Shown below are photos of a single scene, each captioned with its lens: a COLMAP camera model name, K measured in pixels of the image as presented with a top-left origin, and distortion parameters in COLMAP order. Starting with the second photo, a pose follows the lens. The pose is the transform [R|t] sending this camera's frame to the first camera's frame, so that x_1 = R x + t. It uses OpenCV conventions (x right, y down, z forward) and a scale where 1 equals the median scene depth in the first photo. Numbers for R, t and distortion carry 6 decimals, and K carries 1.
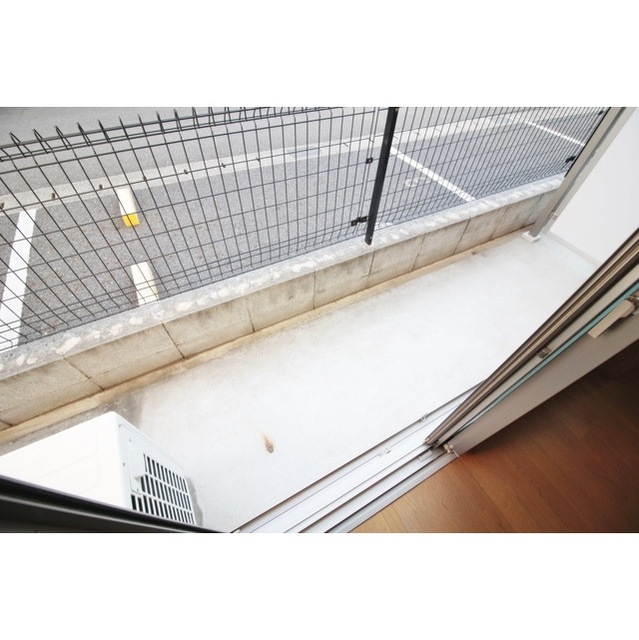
lens RADIAL K [[297.5, 0, 319.8], [0, 297.5, 320.0], [0, 0, 1]] dist [0.000050, -0.000276]
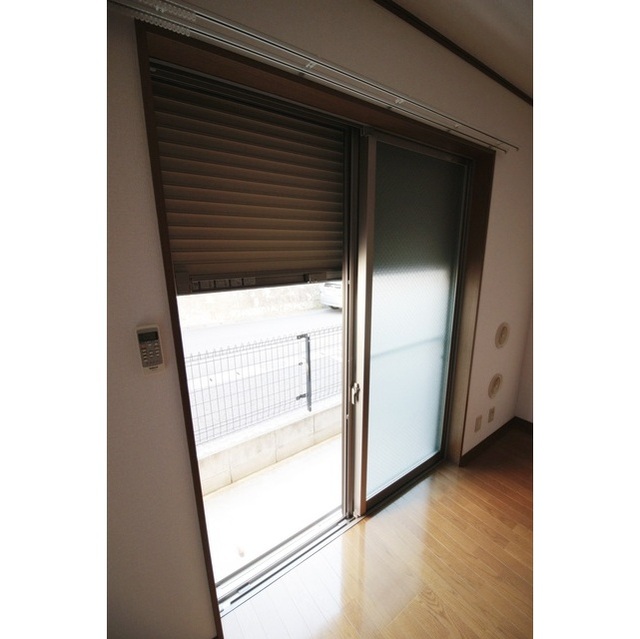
lens RADIAL K [[297.5, 0, 320.6], [0, 297.5, 320.3], [0, 0, 1]] dist [0.000050, -0.000276]
pose [[0.991136, -0.074964, 0.109681, 0.089506], [0.126640, 0.782611, -0.609494, 0.349396], [-0.040147, 0.617981, 0.785167, -0.553652]]
